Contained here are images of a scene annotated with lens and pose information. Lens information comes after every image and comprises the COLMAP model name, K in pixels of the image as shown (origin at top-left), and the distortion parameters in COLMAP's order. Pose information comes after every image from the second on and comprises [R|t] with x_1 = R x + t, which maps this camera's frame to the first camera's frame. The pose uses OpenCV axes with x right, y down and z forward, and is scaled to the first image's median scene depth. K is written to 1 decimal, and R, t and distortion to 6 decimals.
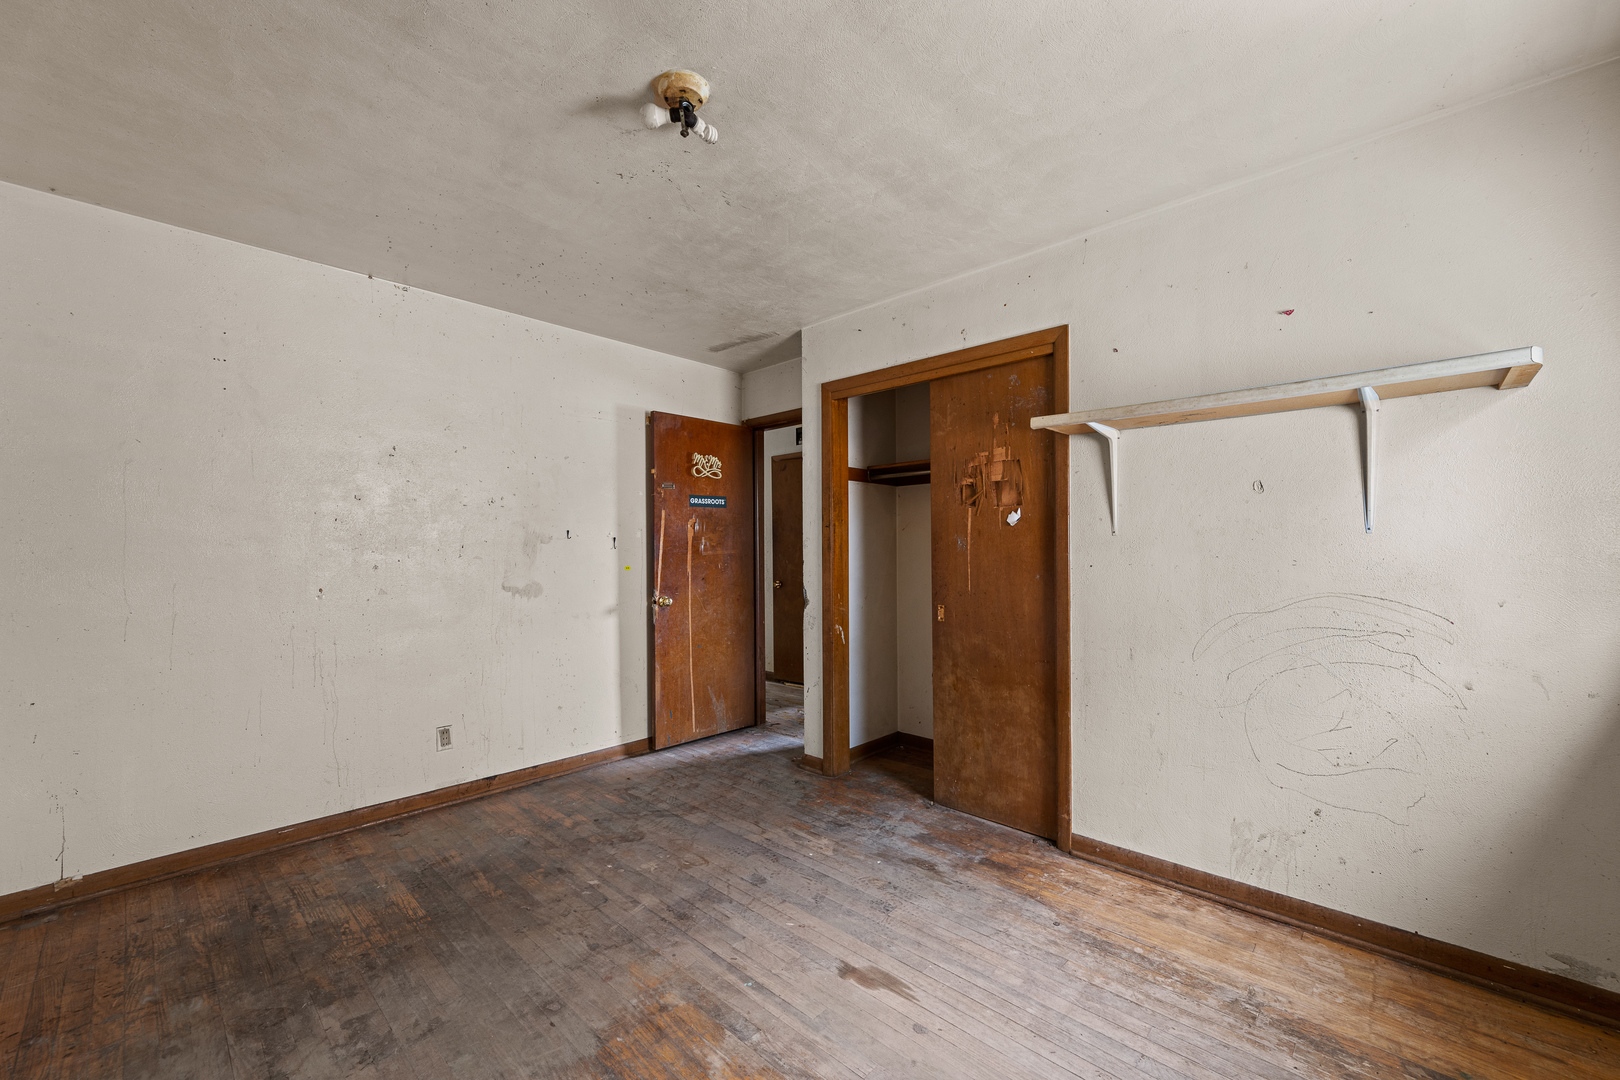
lens RADIAL K [[651.0, 0, 817.0], [0, 651.0, 555.5], [0, 0, 1]] dist [0.000490, -0.000019]
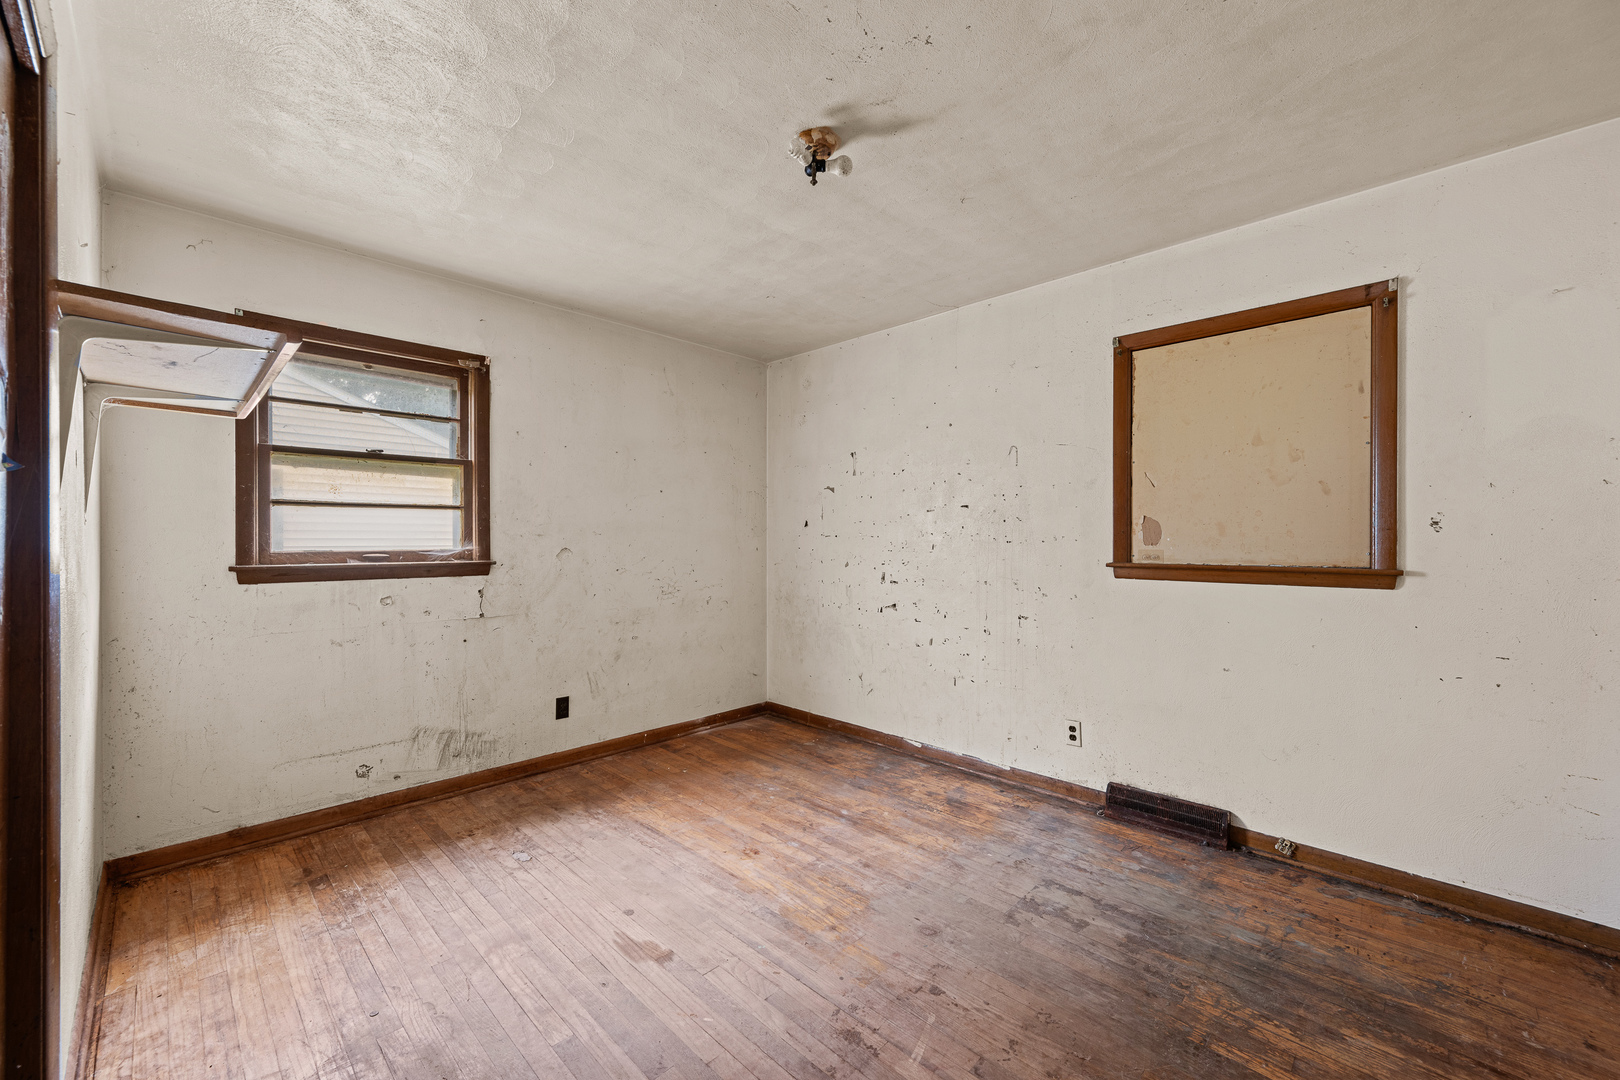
lens RADIAL K [[651.0, 0, 806.6], [0, 651.0, 531.6], [0, 0, 1]] dist [0.000490, -0.000019]
pose [[-0.999359, 0.005366, 0.035386, -0.220063], [0.005159, 0.999969, -0.005927, -0.016682], [-0.035417, -0.005741, -0.999356, 2.057864]]
